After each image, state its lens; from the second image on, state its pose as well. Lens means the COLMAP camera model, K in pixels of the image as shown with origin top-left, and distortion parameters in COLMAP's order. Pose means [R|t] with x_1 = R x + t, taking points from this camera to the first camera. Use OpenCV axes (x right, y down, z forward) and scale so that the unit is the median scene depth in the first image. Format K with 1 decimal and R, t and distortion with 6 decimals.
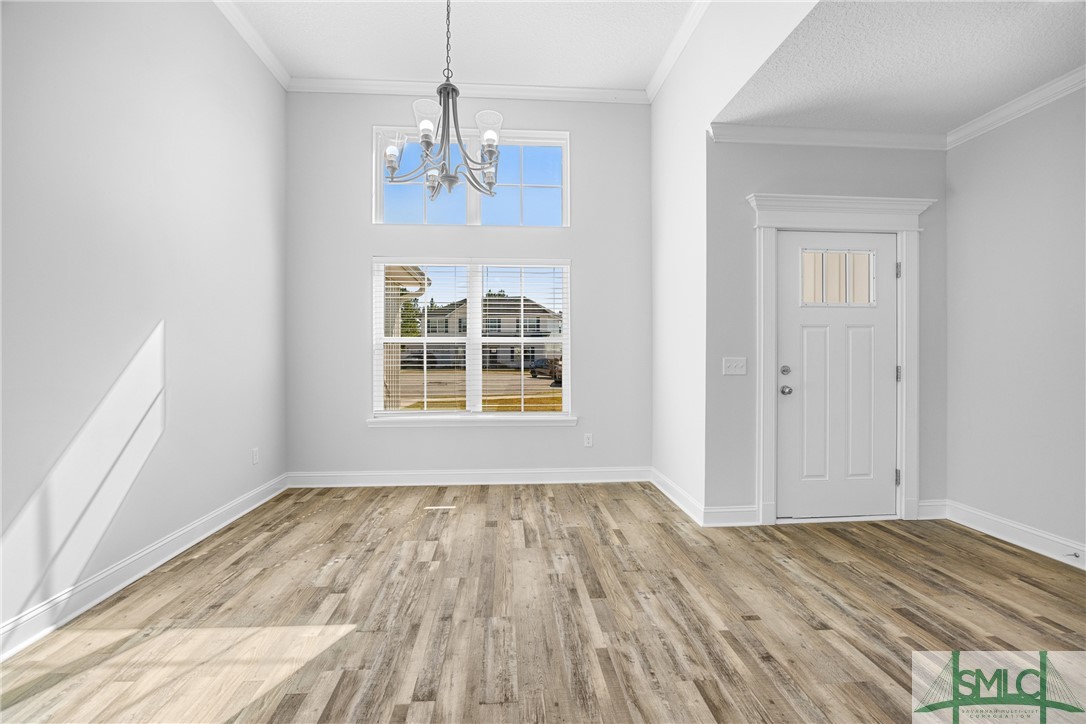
lens RADIAL K [[468.5, 0, 538.4], [0, 468.5, 362.0], [0, 0, 1]] dist [-0.023734, 0.003542]
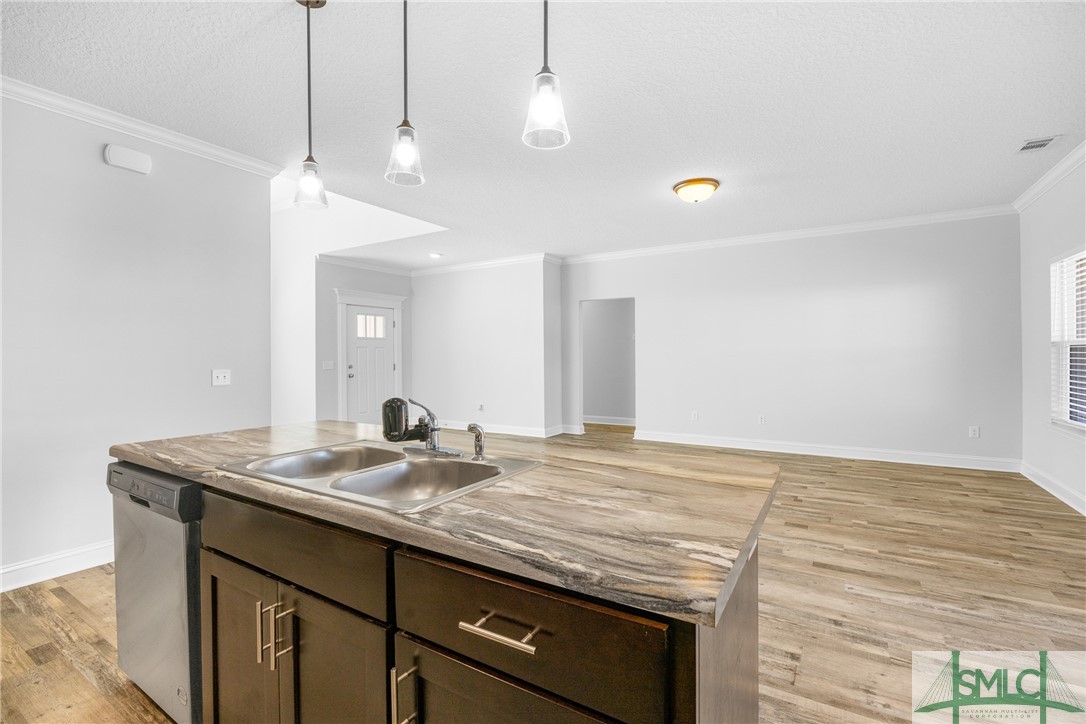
lens RADIAL K [[468.5, 0, 539.2], [0, 468.5, 363.3], [0, 0, 1]] dist [-0.023734, 0.003542]
pose [[0.585907, -0.020311, 0.810124, -1.036353], [0.022297, 0.999711, 0.008938, 0.001764], [-0.810072, 0.012826, 0.586190, -1.436737]]
